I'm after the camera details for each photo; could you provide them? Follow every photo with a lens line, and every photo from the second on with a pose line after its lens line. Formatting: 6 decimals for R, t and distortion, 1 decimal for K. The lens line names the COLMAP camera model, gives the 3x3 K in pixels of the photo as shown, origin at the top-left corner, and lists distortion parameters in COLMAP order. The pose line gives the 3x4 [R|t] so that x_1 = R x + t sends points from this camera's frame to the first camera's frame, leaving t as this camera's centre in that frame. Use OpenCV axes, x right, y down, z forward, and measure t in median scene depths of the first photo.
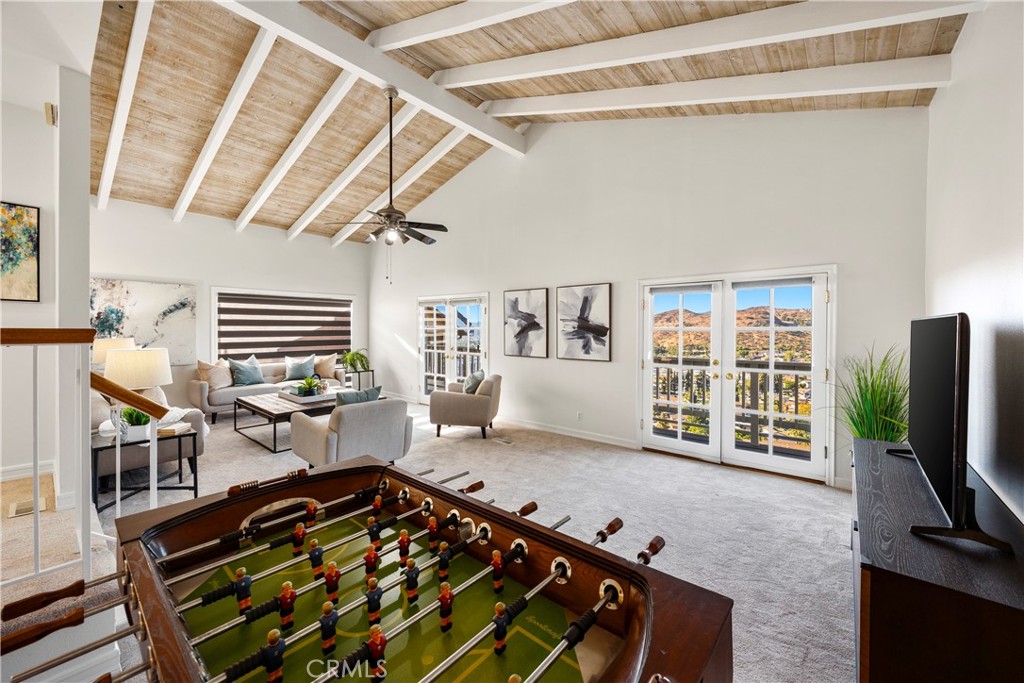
lens RADIAL K [[393.0, 0, 515.4], [0, 393.0, 336.4], [0, 0, 1]] dist [-0.000451, 0.000088]
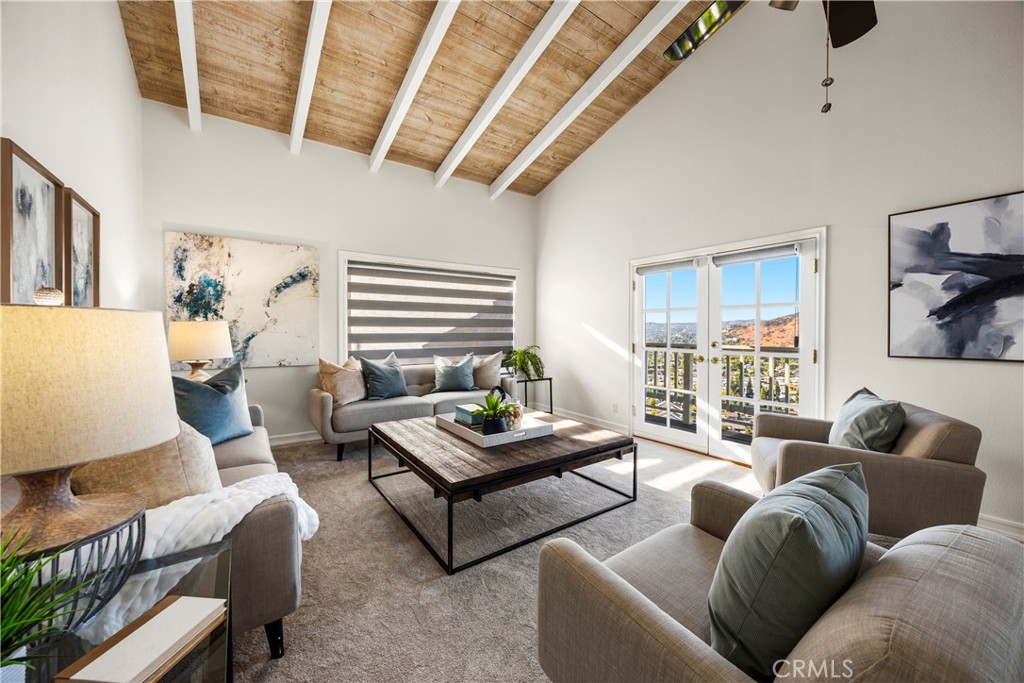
lens RADIAL K [[385.7, 0, 512.0], [0, 385.7, 341.5], [0, 0, 1]] dist [-0.000836, -0.000088]
pose [[0.965644, 0.002169, -0.259861, -0.325090], [-0.001557, 0.999996, 0.002560, 0.029076], [0.259866, -0.002068, 0.965643, 0.452497]]
